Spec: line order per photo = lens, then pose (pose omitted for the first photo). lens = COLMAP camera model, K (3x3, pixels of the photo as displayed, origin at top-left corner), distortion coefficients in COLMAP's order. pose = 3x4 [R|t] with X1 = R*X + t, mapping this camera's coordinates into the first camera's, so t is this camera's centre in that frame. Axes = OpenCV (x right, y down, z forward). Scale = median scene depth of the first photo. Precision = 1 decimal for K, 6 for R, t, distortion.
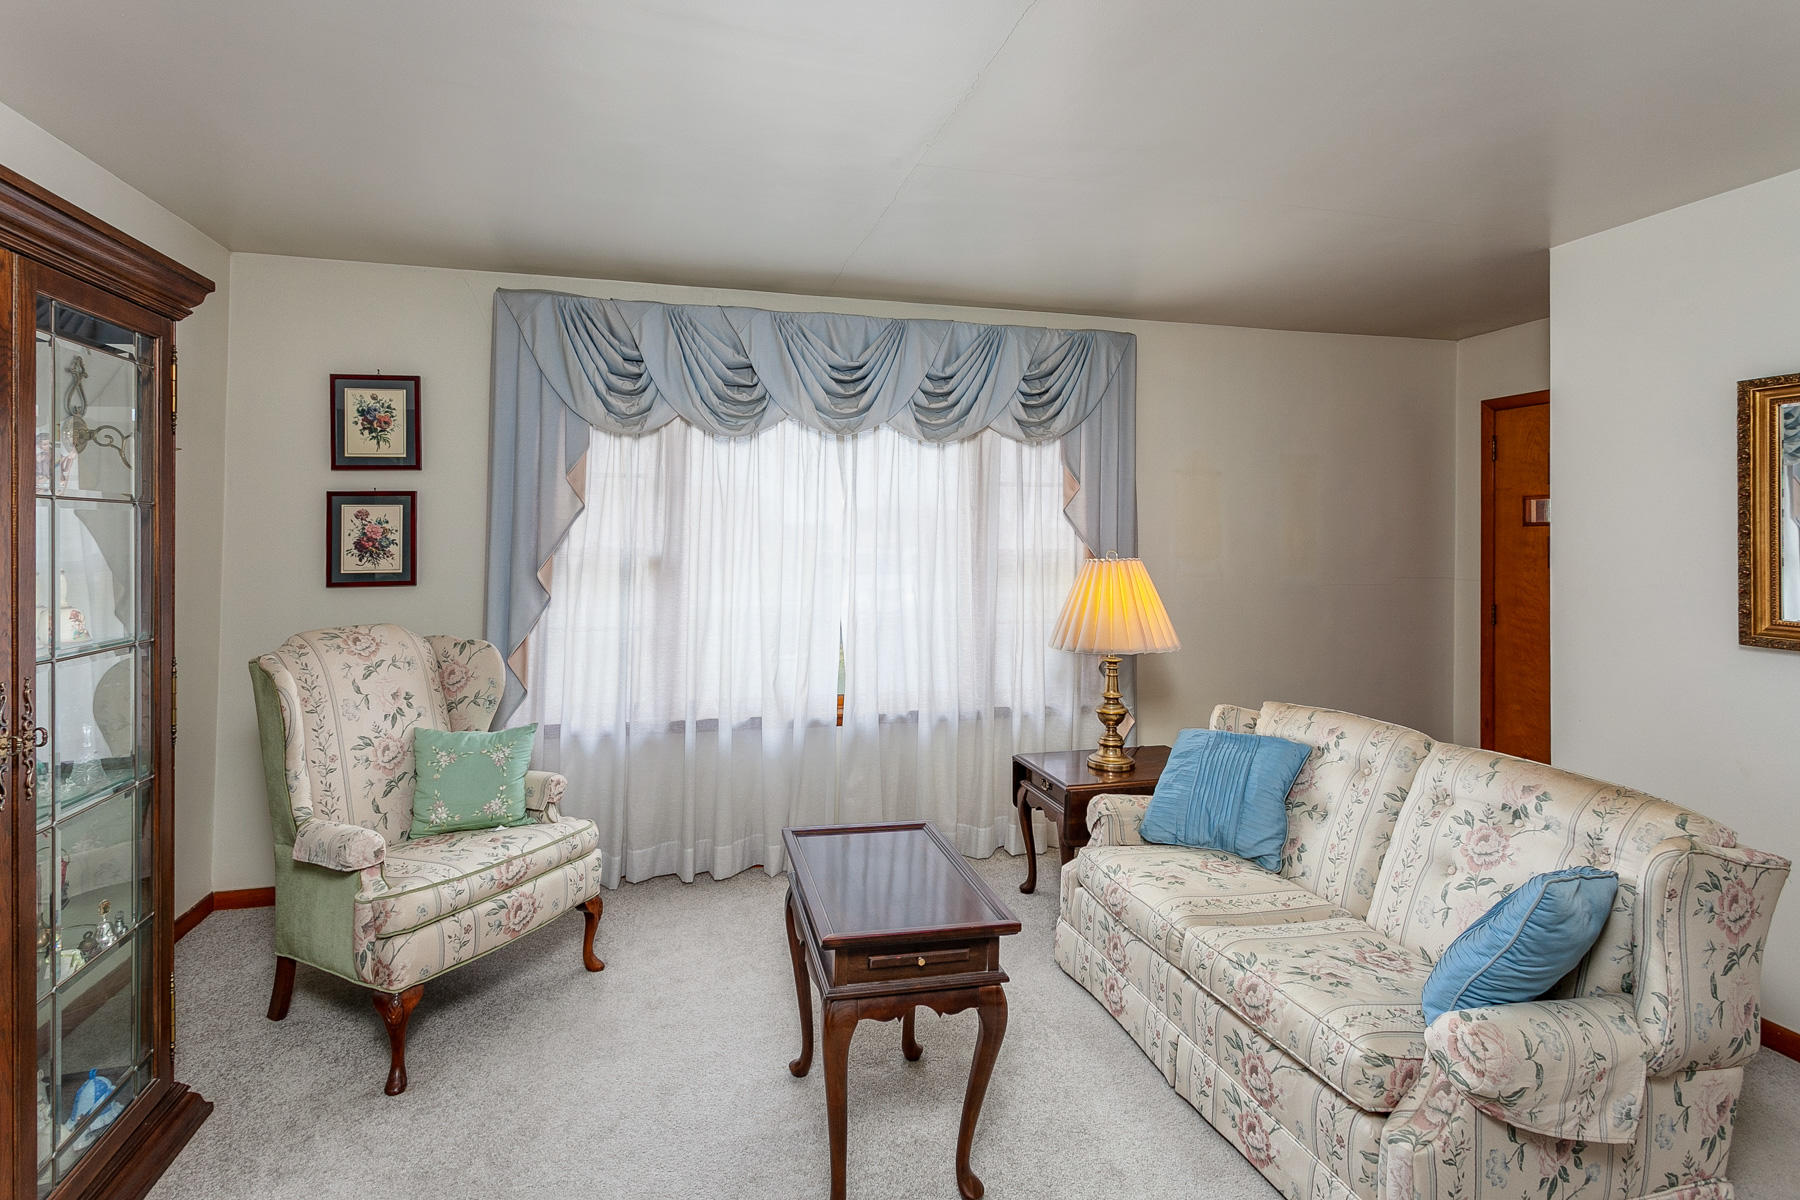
lens RADIAL K [[864.9, 0, 892.4], [0, 864.9, 563.5], [0, 0, 1]] dist [-0.021687, 0.000136]
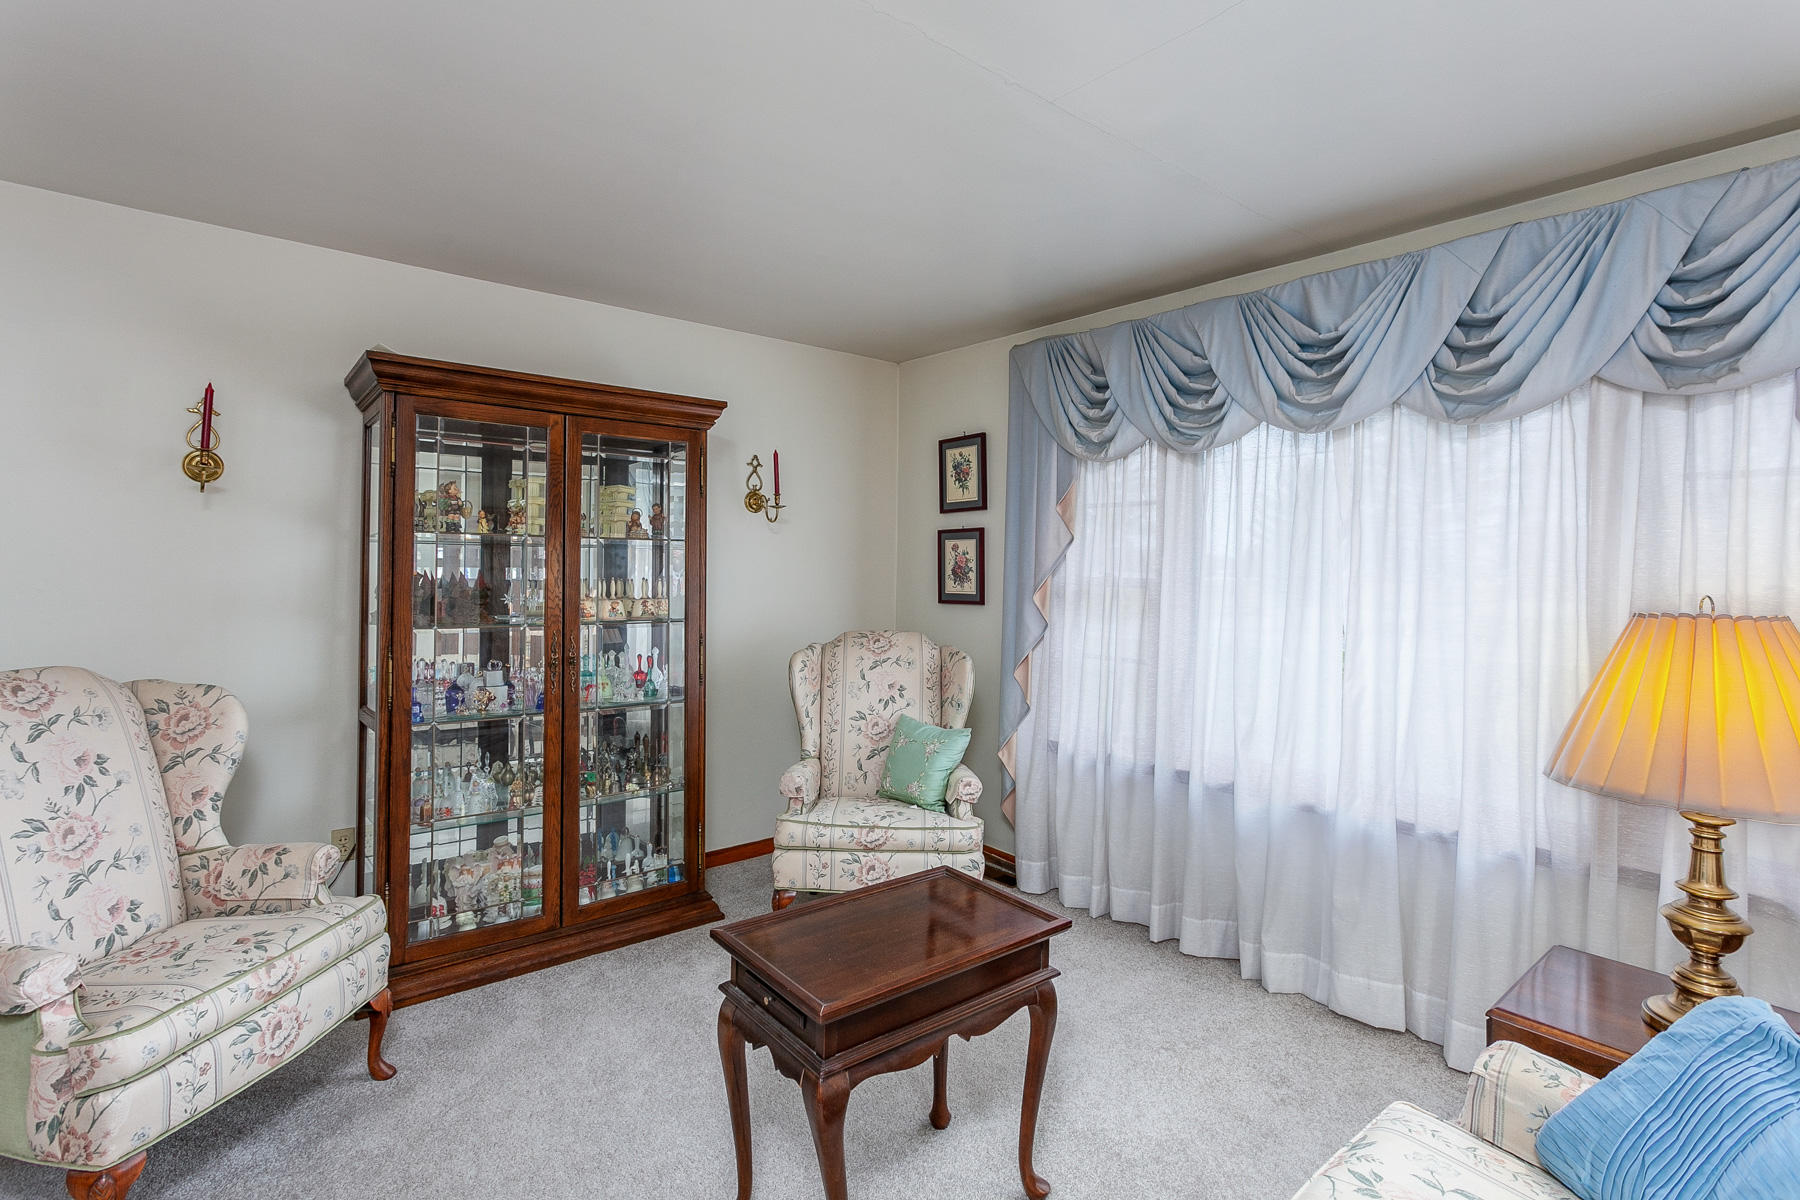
lens RADIAL K [[860.9, 0, 887.1], [0, 860.9, 593.3], [0, 0, 1]] dist [0.000863, 0.000759]
pose [[0.424046, 0.032886, -0.905043, 0.496583], [-0.039523, 0.999060, 0.017784, -0.007893], [0.904778, 0.028229, 0.424948, 0.366629]]
